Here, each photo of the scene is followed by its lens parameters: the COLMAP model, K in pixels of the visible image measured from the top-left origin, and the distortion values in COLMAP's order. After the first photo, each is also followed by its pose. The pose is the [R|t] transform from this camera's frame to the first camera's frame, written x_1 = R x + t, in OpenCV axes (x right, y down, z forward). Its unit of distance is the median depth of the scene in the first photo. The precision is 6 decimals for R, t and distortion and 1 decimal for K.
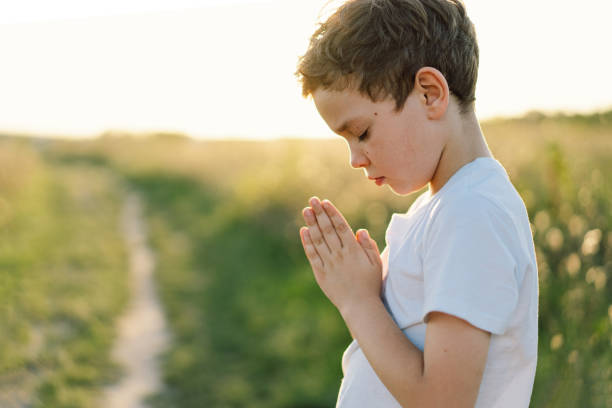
lens RADIAL K [[646.1, 0, 308.0], [0, 646.1, 203.1], [0, 0, 1]] dist [-0.127725, 0.000000]
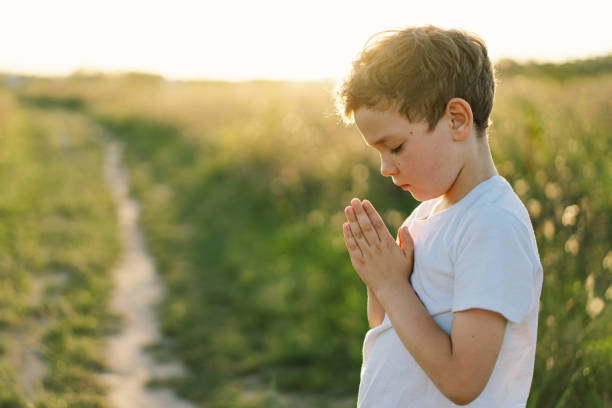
lens RADIAL K [[646.1, 0, 308.8], [0, 646.1, 207.6], [0, 0, 1]] dist [-0.127725, 0.000000]
pose [[0.998366, 0.035368, 0.044879, -0.129547], [-0.039074, 0.995649, 0.084591, -0.090329], [-0.041692, -0.086207, 0.995405, -0.191047]]
